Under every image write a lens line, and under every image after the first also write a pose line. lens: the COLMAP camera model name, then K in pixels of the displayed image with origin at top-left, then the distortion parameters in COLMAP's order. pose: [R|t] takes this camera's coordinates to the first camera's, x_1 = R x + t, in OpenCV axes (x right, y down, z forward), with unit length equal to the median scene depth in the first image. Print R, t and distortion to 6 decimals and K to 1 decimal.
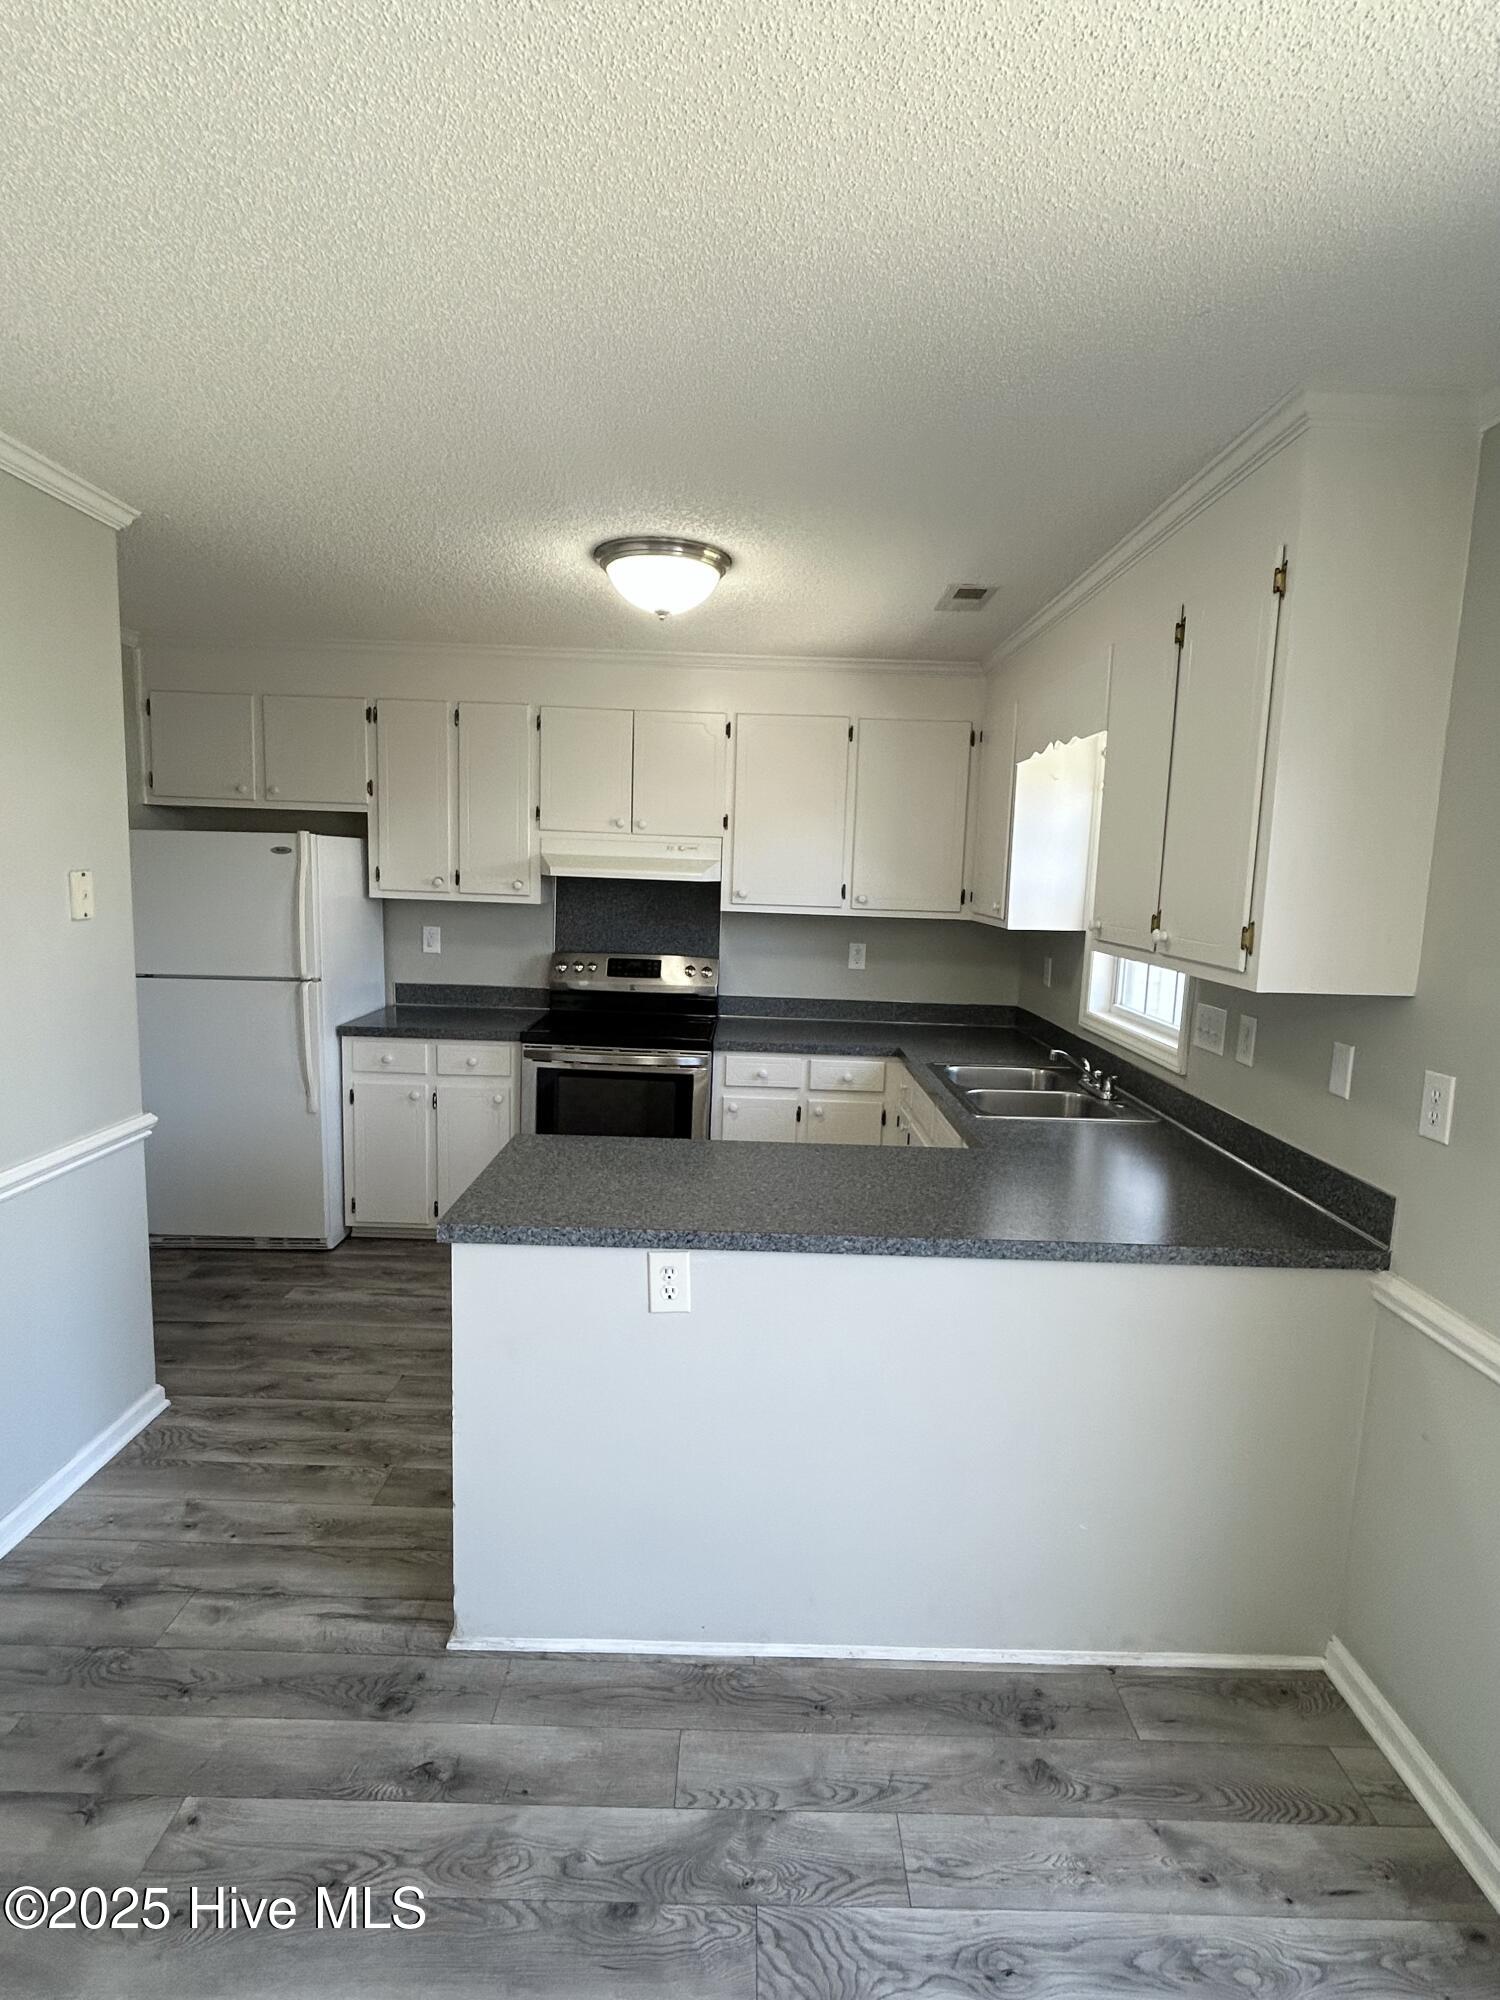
lens RADIAL K [[1042.9, 0, 749.5], [0, 1042.9, 1007.3], [0, 0, 1]] dist [-0.009063, 0.007673]
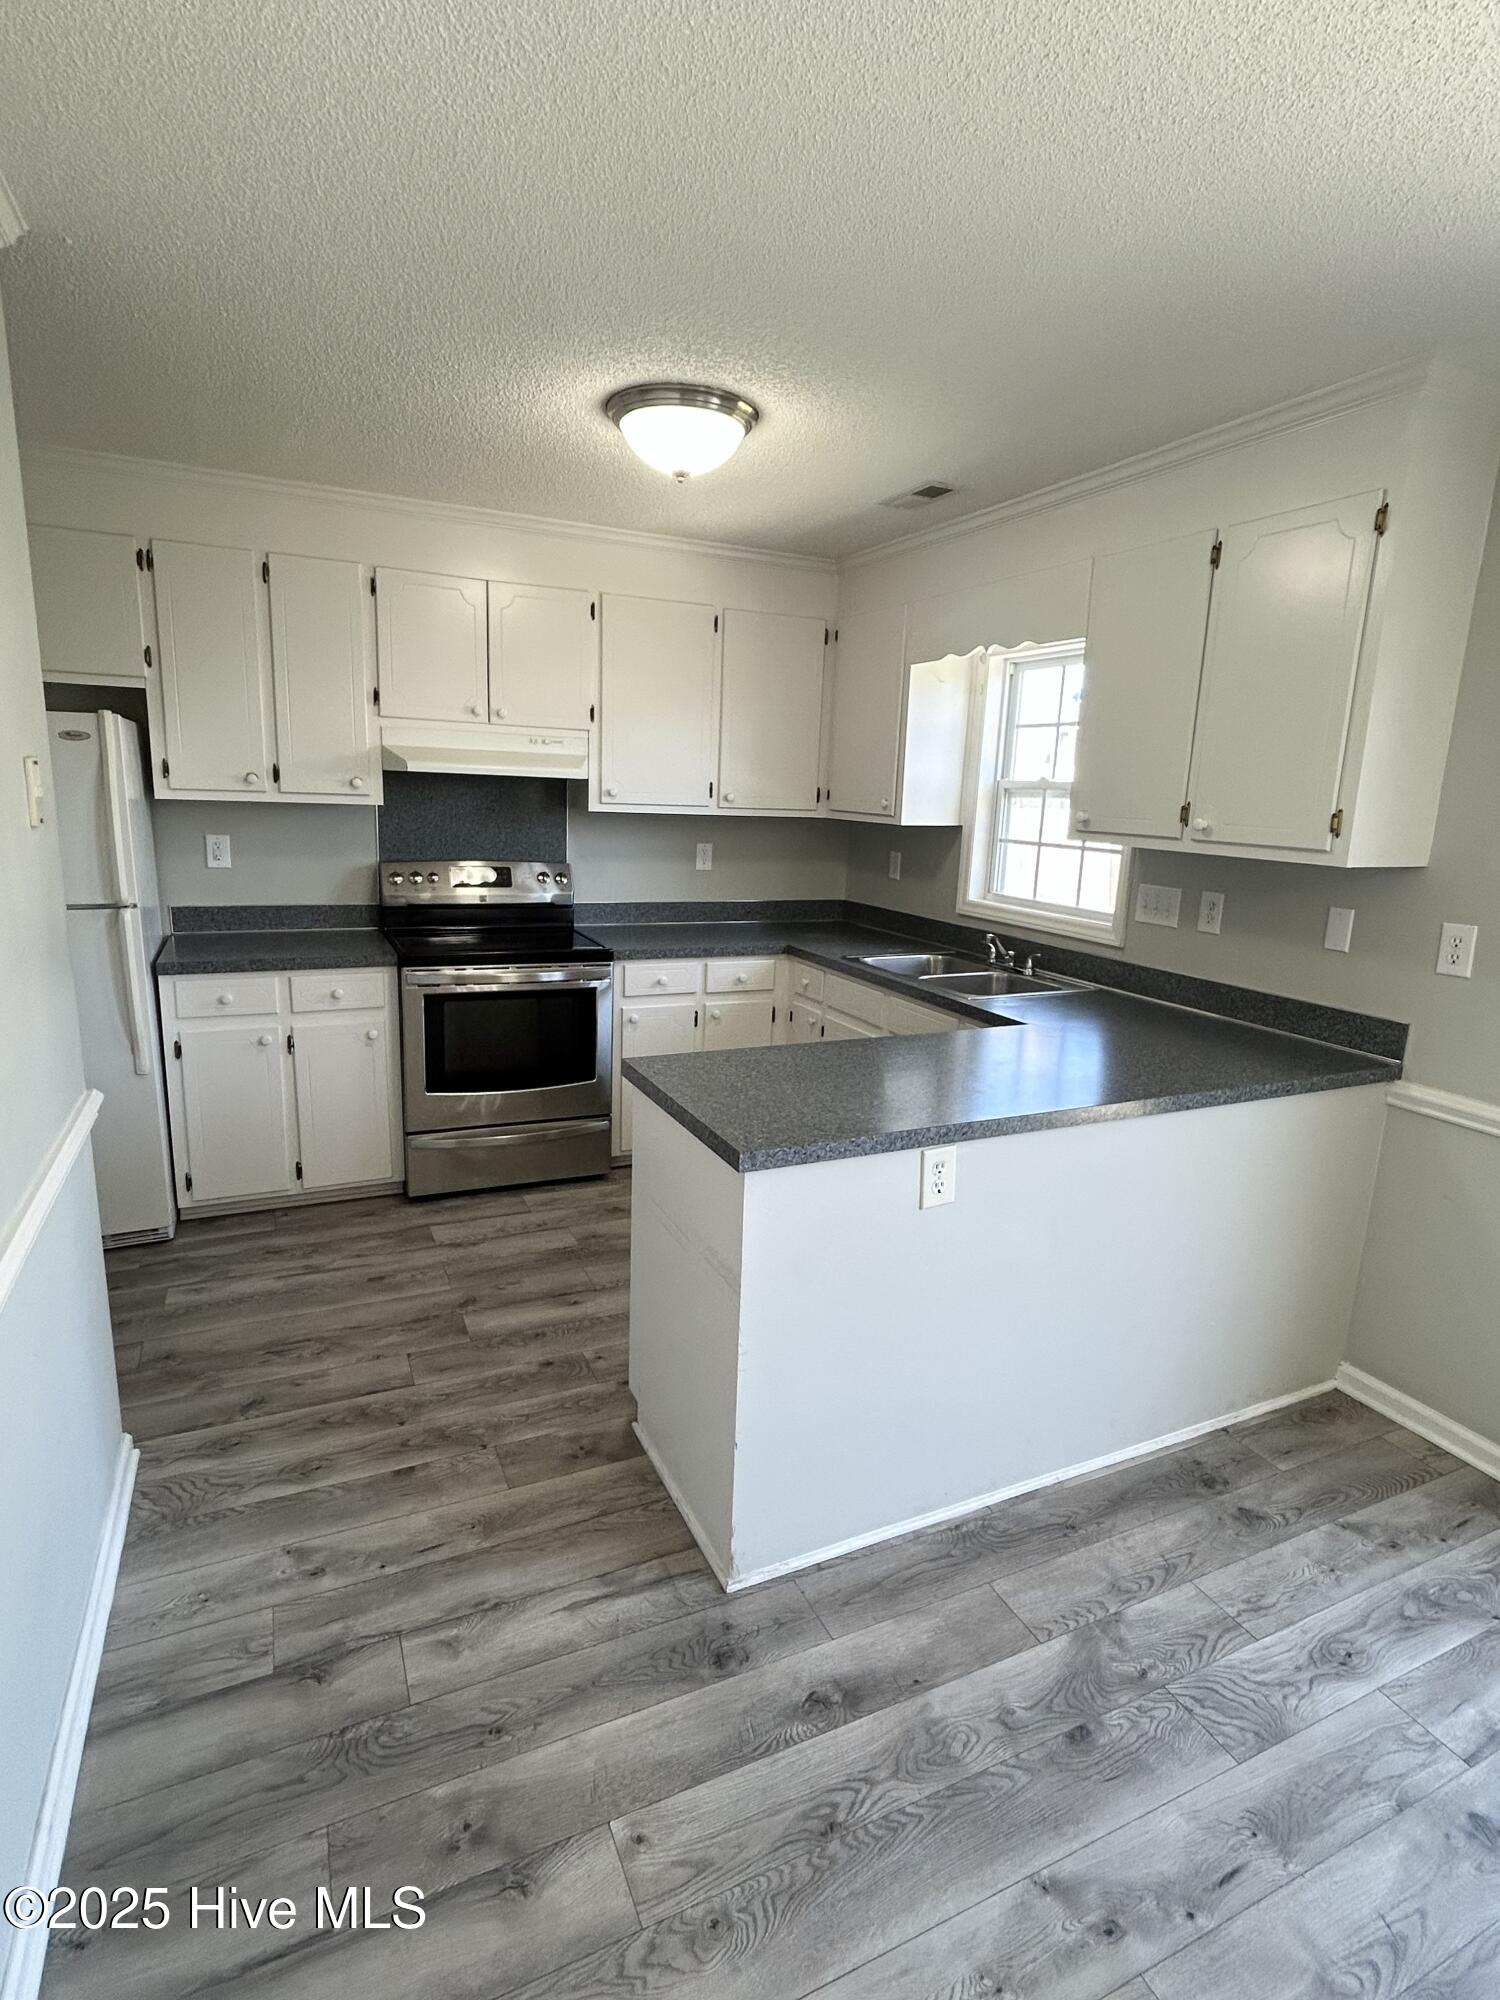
lens RADIAL K [[1042.9, 0, 762.0], [0, 1042.9, 1013.1], [0, 0, 1]] dist [-0.009063, 0.007673]
pose [[0.901260, -0.093096, 0.423159, -0.508529], [0.052087, 0.992841, 0.107489, -0.009165], [-0.430136, -0.074835, 0.899657, 0.138677]]
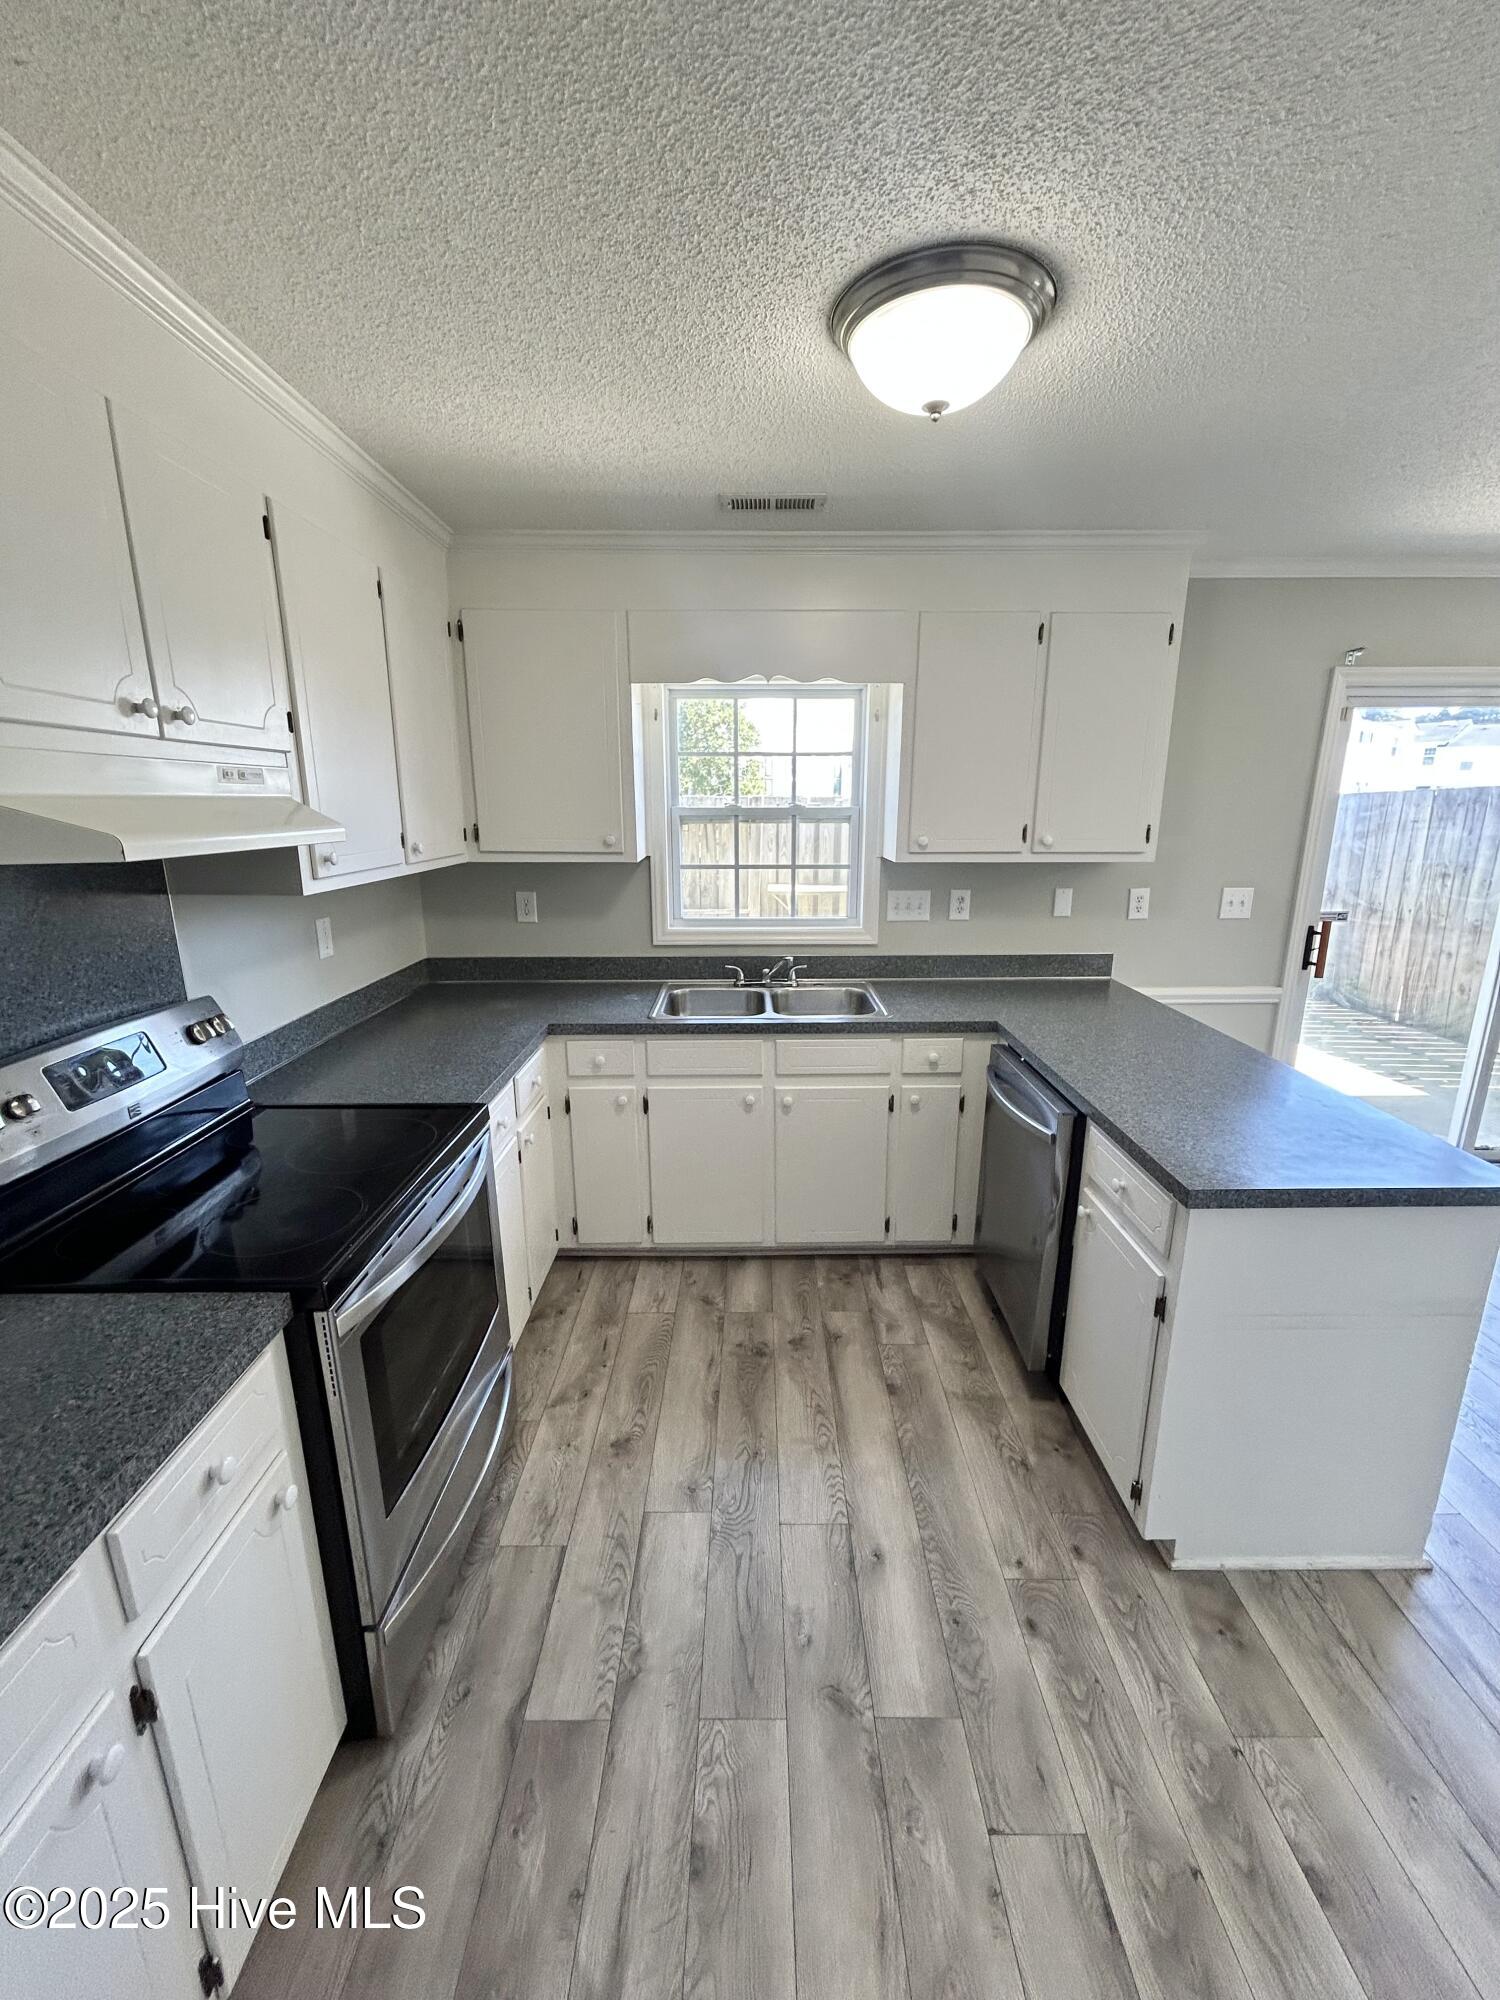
lens RADIAL K [[809.4, 0, 762.4], [0, 809.4, 1007.9], [0, 0, 1]] dist [0.002588, -0.000913]
pose [[-0.020382, -0.282831, 0.958953, -0.752073], [0.135119, 0.949573, 0.282937, -0.210560], [-0.990620, 0.135339, 0.018861, 1.308963]]
